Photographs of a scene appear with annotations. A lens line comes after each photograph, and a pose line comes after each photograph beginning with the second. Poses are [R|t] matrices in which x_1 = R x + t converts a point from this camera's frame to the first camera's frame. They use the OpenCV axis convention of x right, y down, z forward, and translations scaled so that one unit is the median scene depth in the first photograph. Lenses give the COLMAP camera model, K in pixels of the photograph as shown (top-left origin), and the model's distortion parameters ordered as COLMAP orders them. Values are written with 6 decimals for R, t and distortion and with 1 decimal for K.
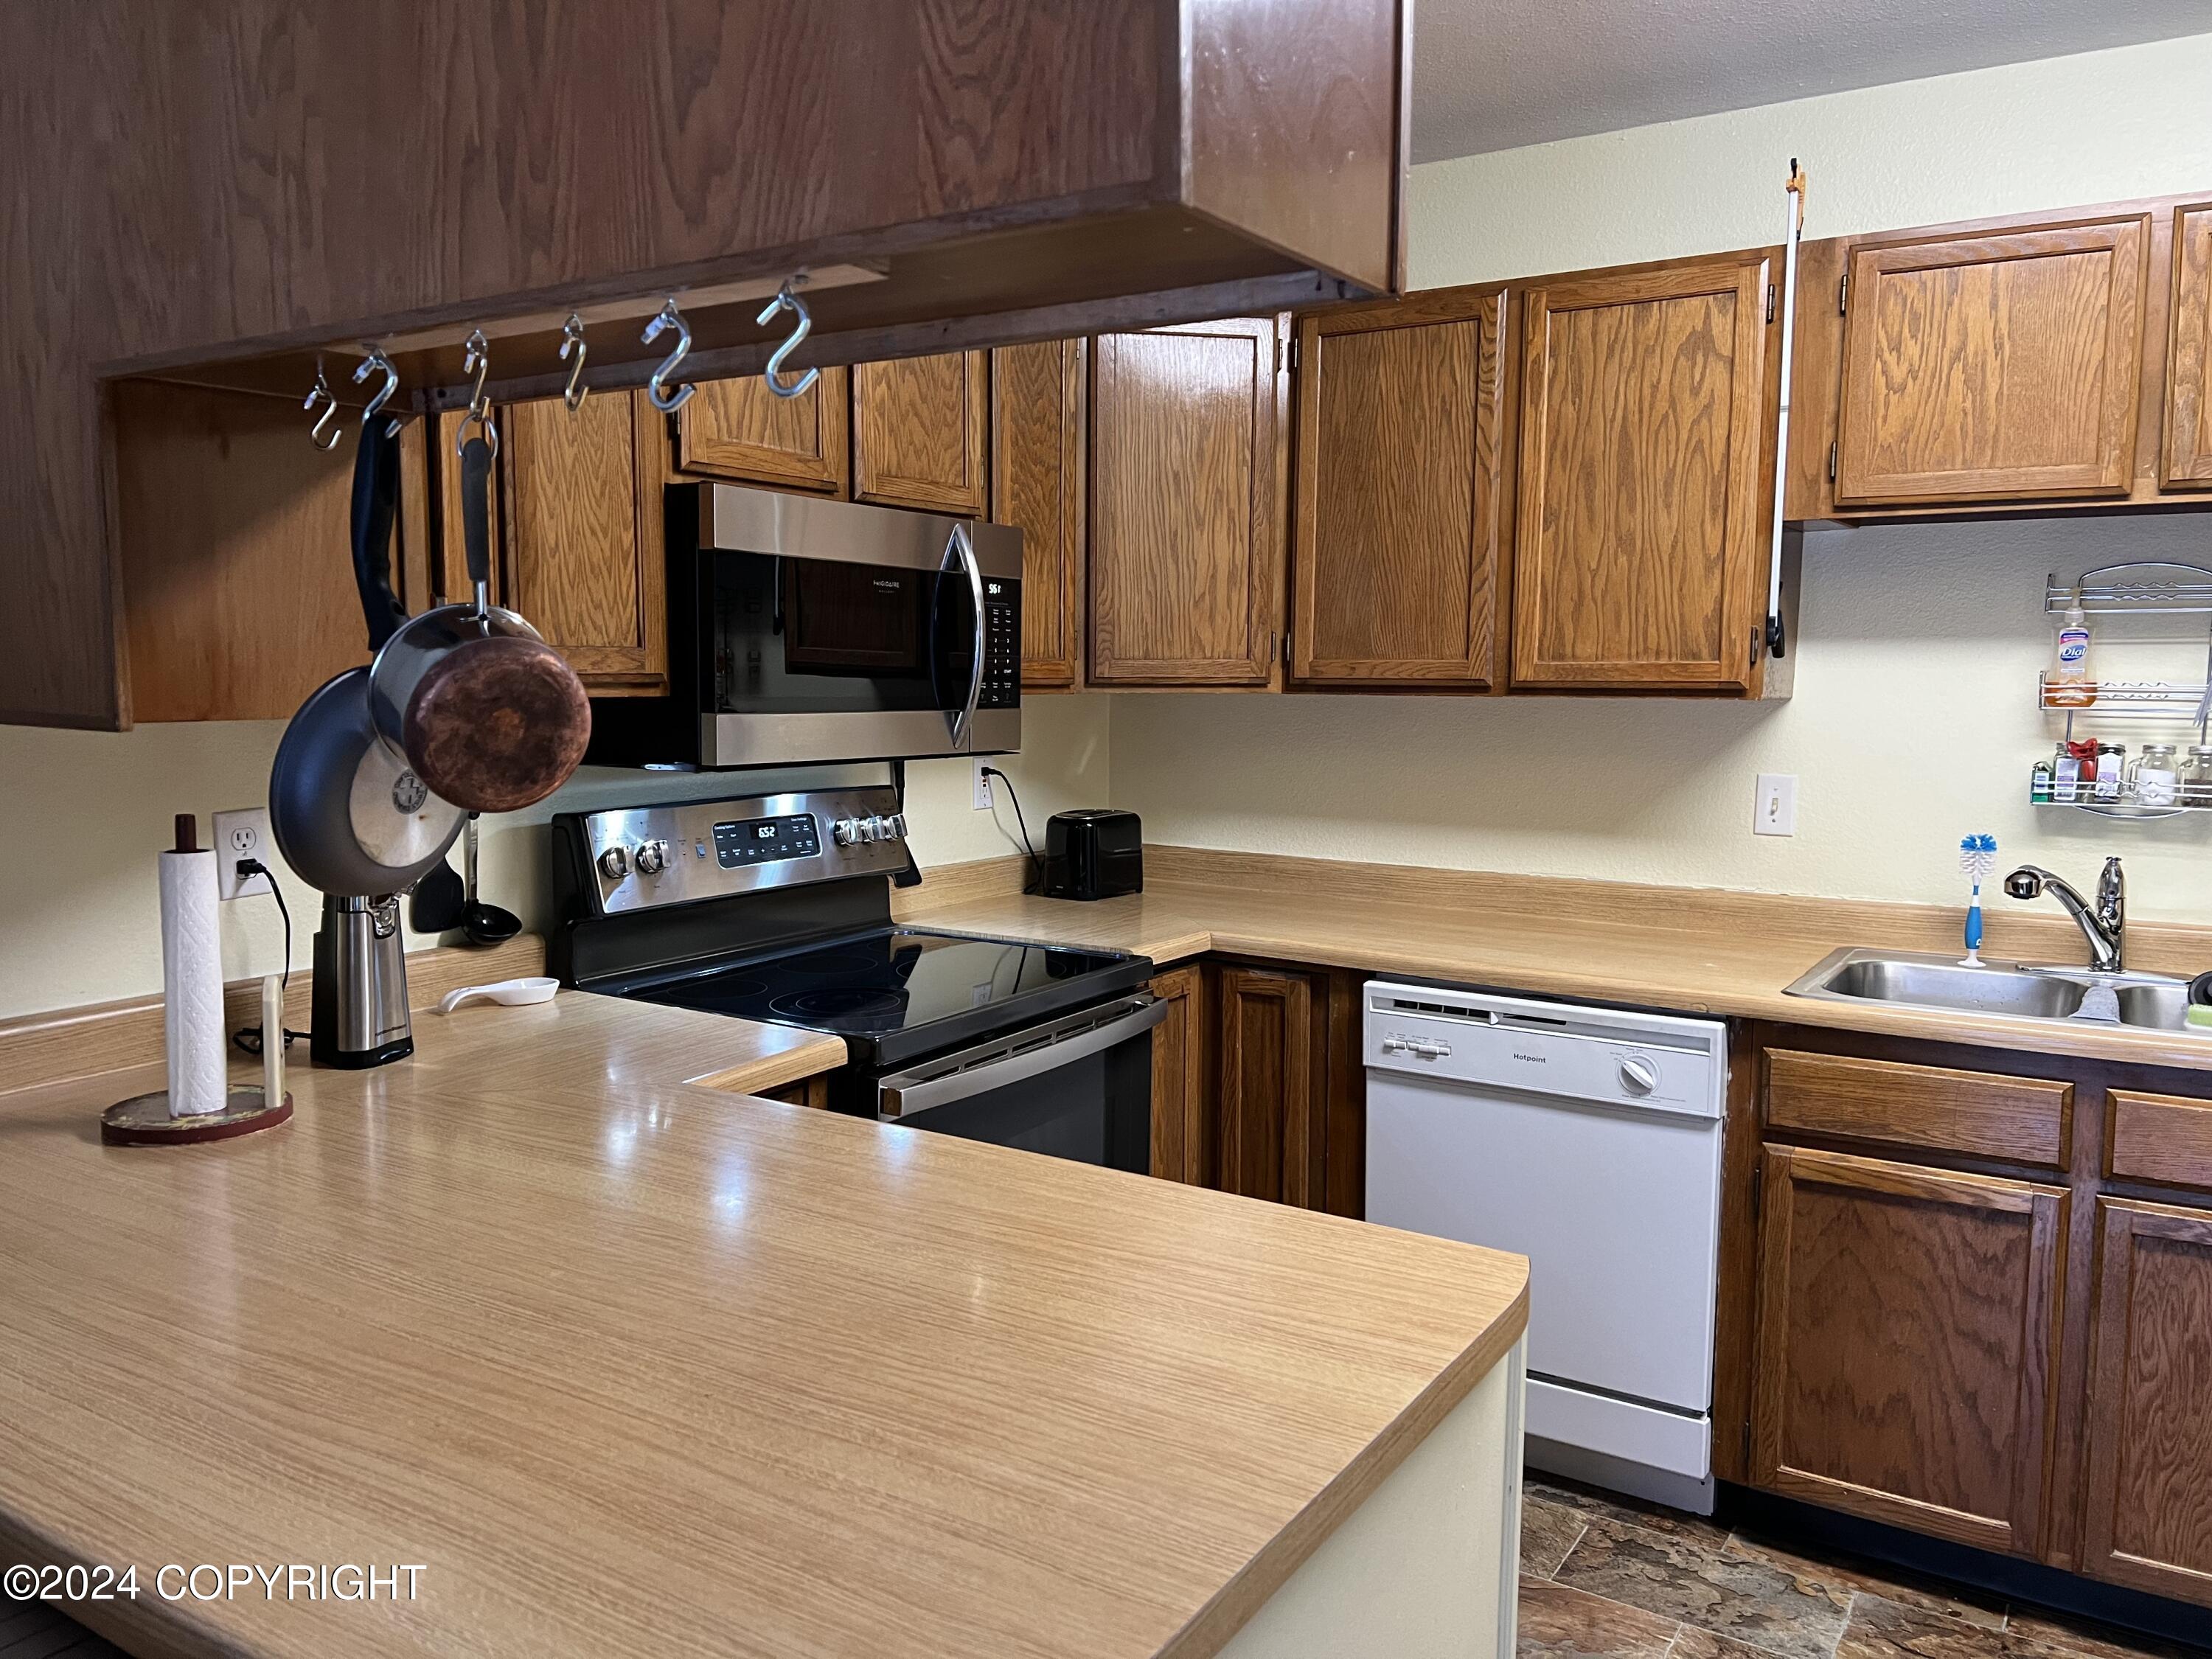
lens RADIAL K [[1676.3, 0, 1076.7], [0, 1676.3, 845.5], [0, 0, 1]] dist [0.059357, -0.071308]
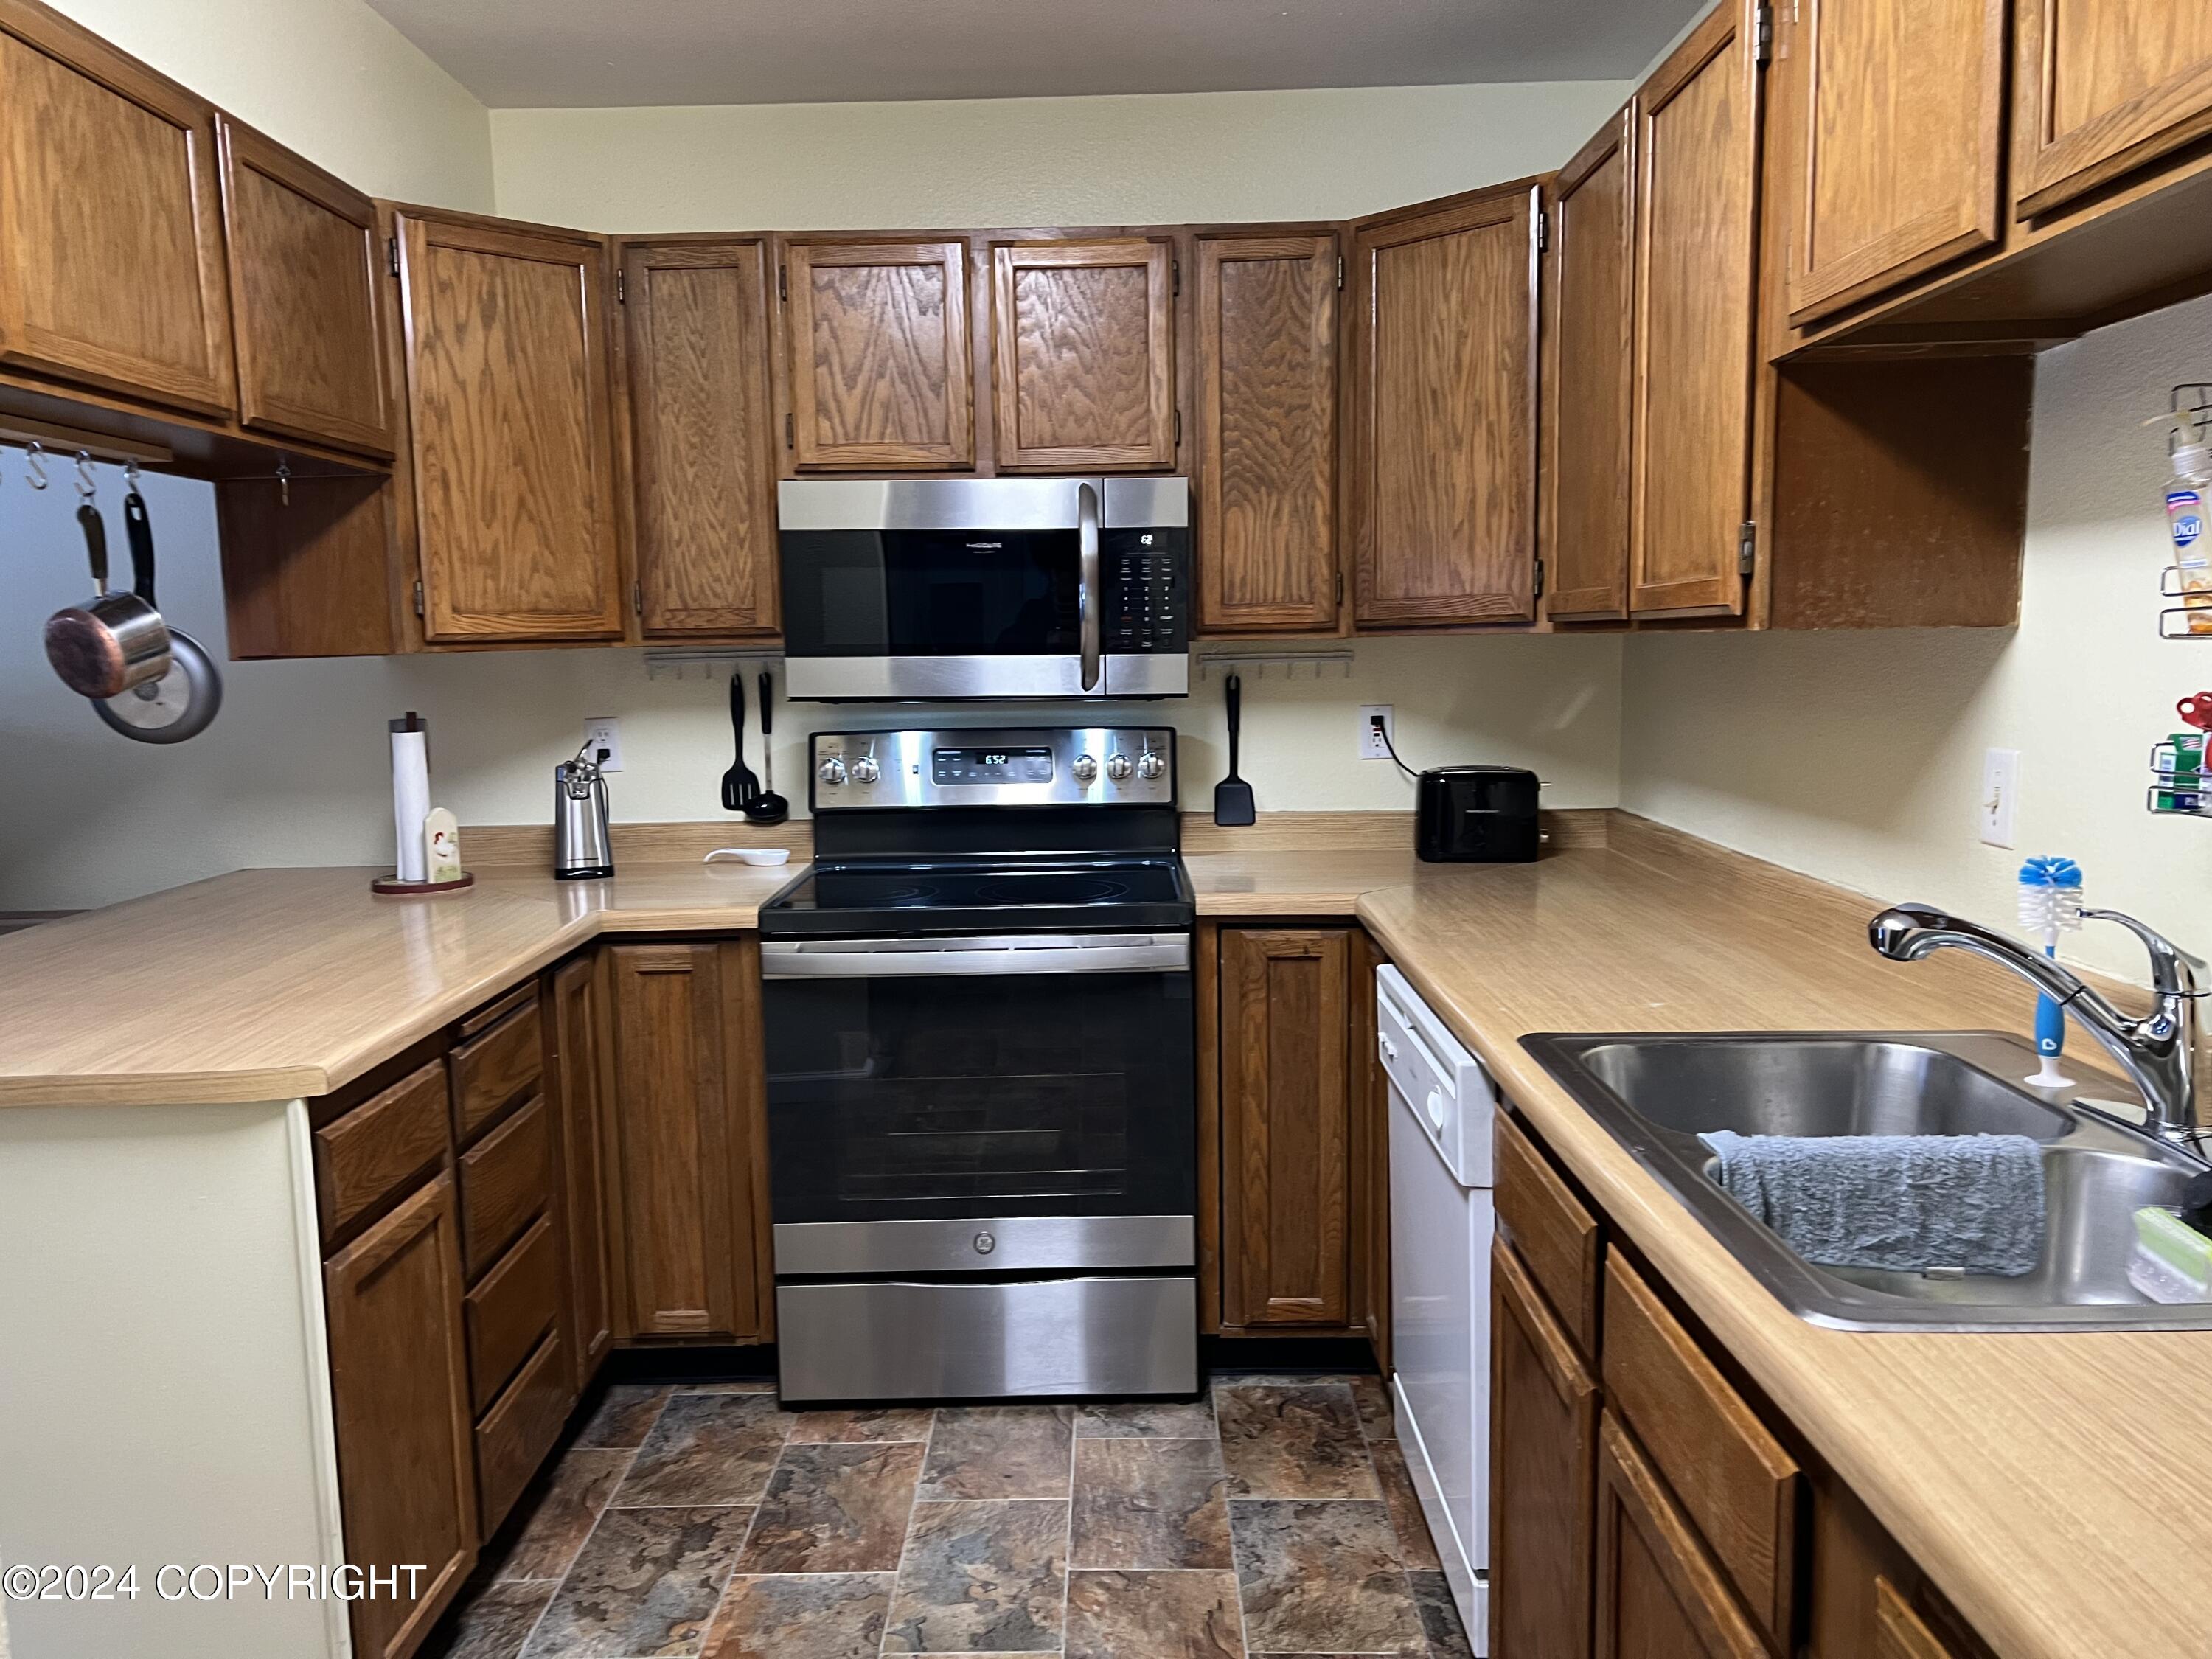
lens RADIAL K [[1676.3, 0, 1094.1], [0, 1676.3, 831.3], [0, 0, 1]] dist [0.059357, -0.071308]
pose [[0.527081, 0.082494, -0.845802, 0.970049], [-0.069371, 0.996132, 0.053926, -0.028810], [0.846979, 0.030251, 0.530765, 0.484609]]
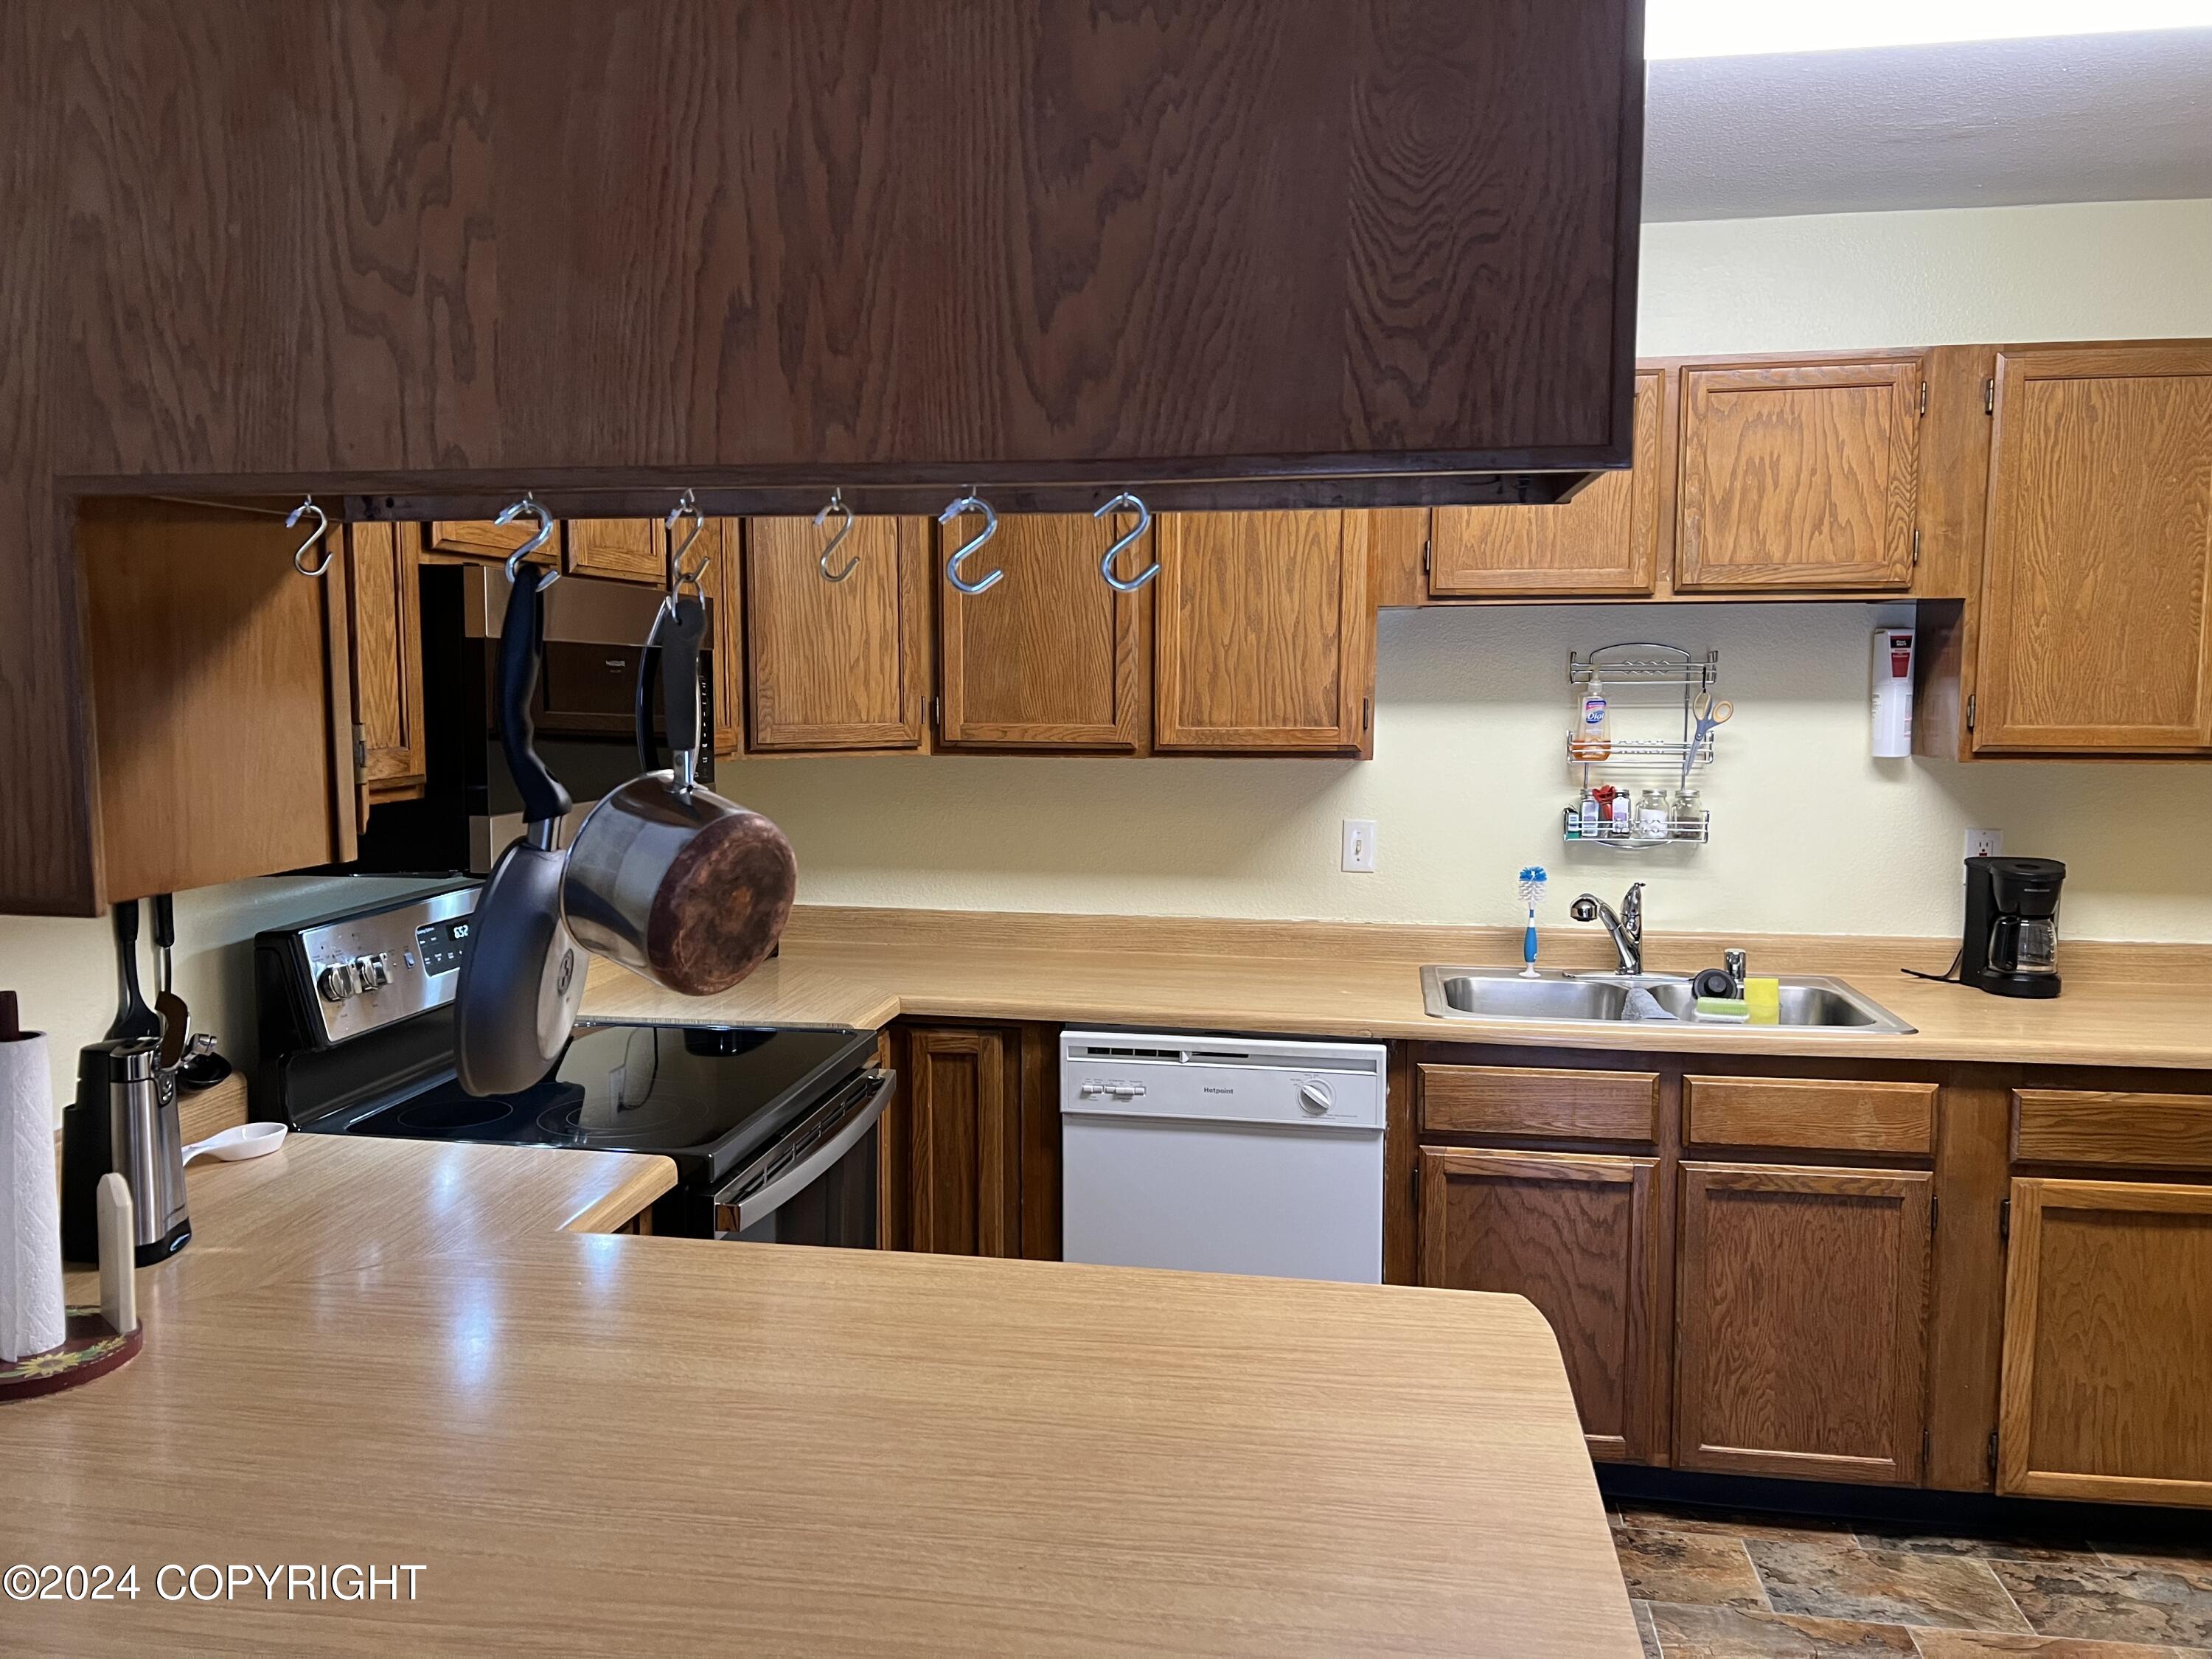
lens RADIAL K [[1676.3, 0, 1087.5], [0, 1676.3, 844.8], [0, 0, 1]] dist [0.059357, -0.071308]
pose [[0.917908, -0.044520, 0.394288, -0.263159], [0.046046, 0.998924, 0.005595, -0.050148], [-0.394113, 0.013020, 0.918970, 0.027609]]
